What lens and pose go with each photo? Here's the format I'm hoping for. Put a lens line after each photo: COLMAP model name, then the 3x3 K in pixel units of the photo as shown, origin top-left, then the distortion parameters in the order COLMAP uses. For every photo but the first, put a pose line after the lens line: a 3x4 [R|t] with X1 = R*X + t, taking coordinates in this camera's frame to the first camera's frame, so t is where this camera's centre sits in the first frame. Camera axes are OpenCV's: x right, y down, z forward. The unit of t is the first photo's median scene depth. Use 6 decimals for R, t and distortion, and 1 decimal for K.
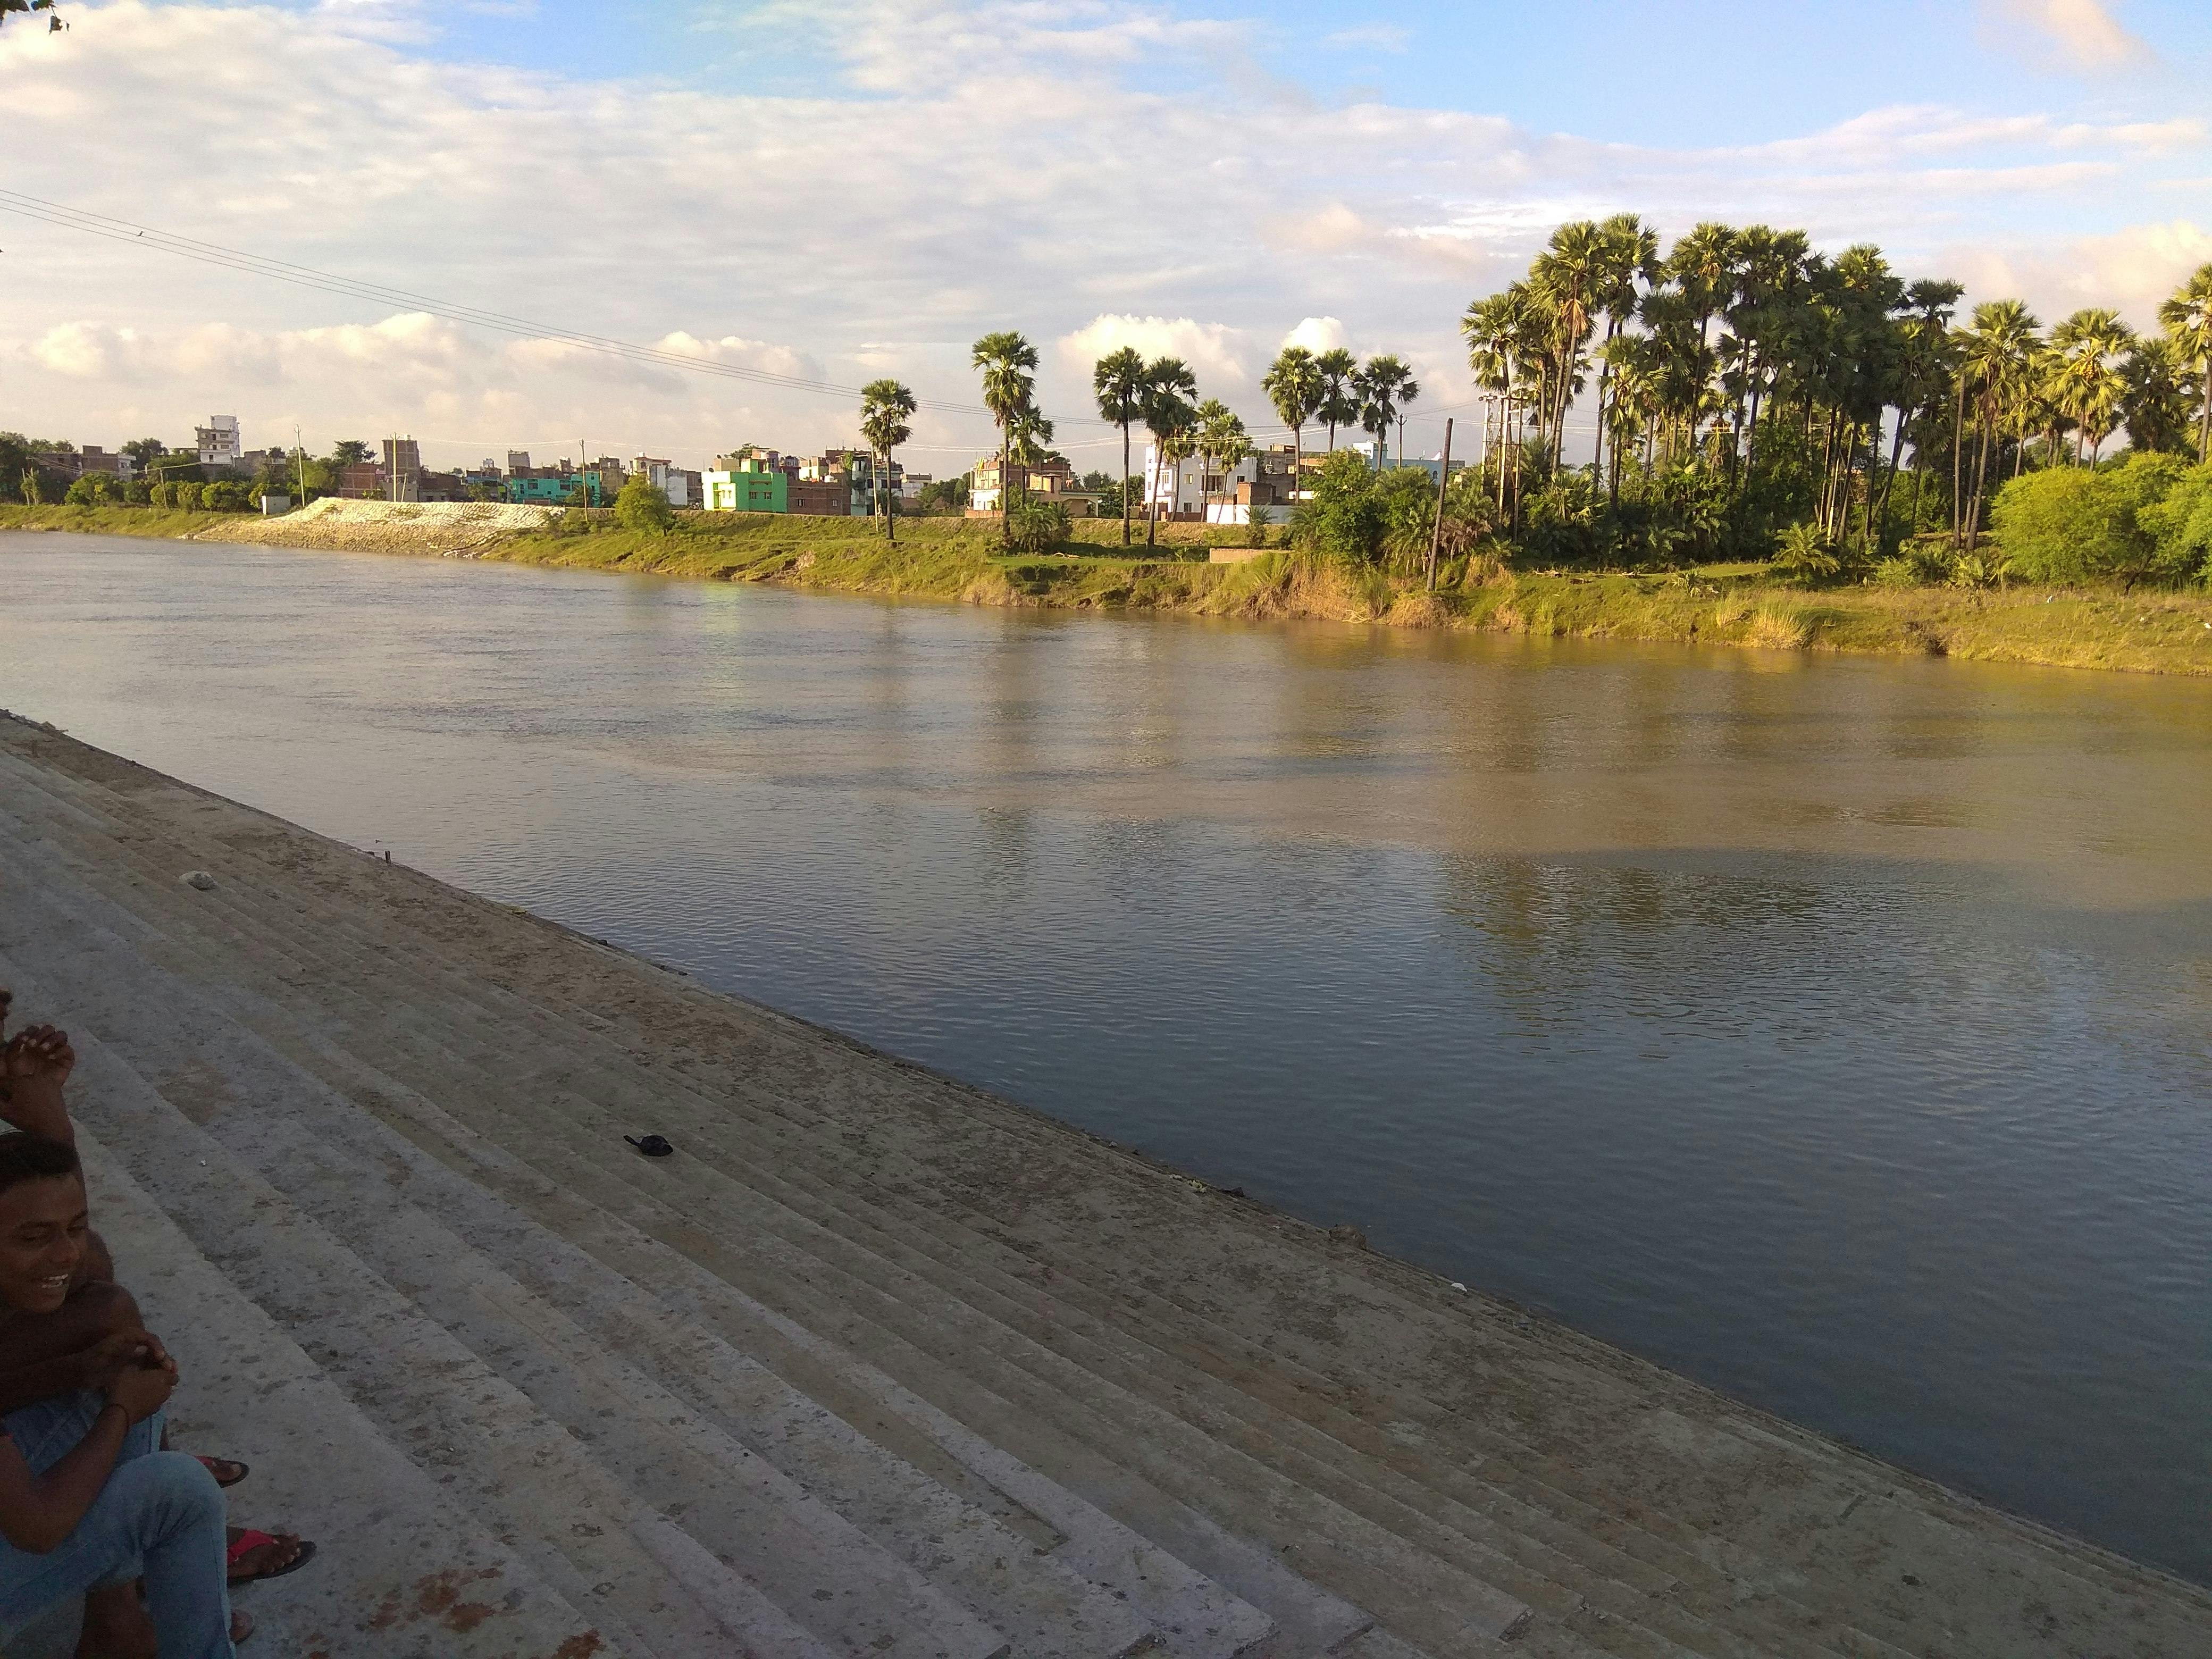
lens RADIAL K [[1594.7, 0, 1070.3], [0, 1594.7, 869.9], [0, 0, 1]] dist [0.081503, -0.112074]
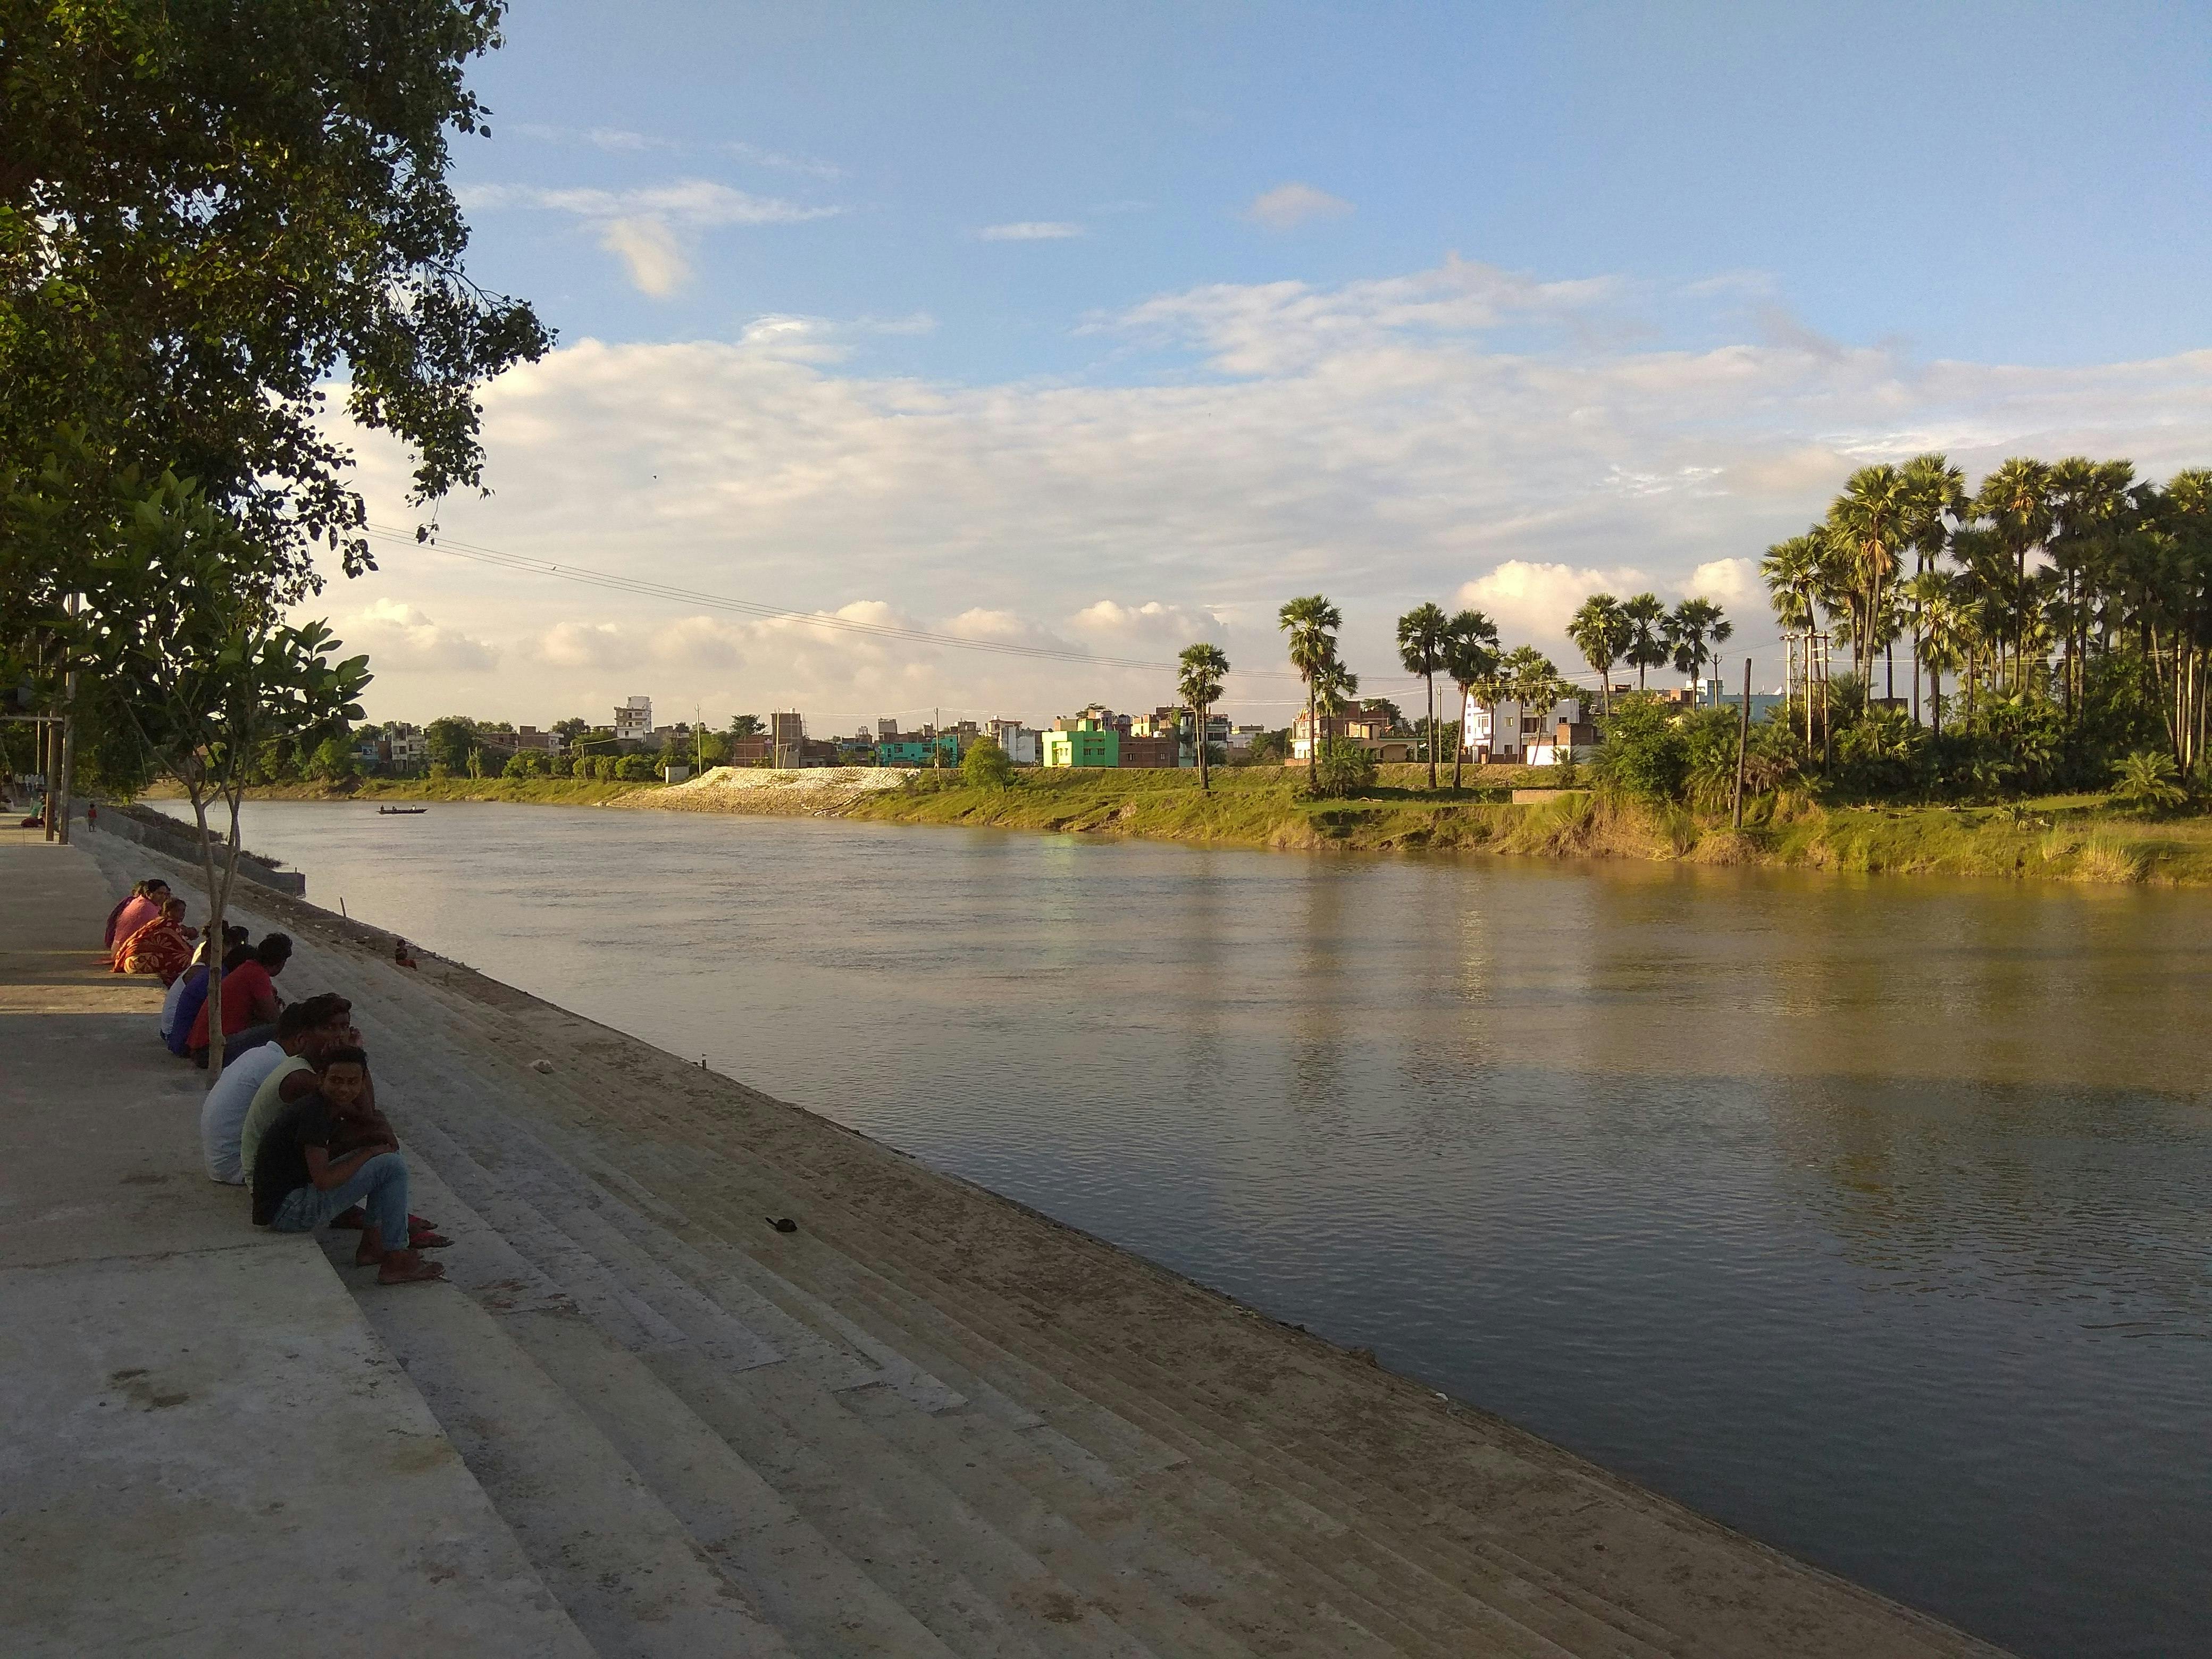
lens RADIAL K [[1708.6, 0, 1098.2], [0, 1708.6, 809.8], [0, 0, 1]] dist [0.120239, -0.213903]
pose [[0.975634, -0.019967, -0.218492, 0.073349], [-0.022134, 0.981812, -0.188560, 0.022009], [0.218283, 0.188801, 0.957448, -0.093858]]
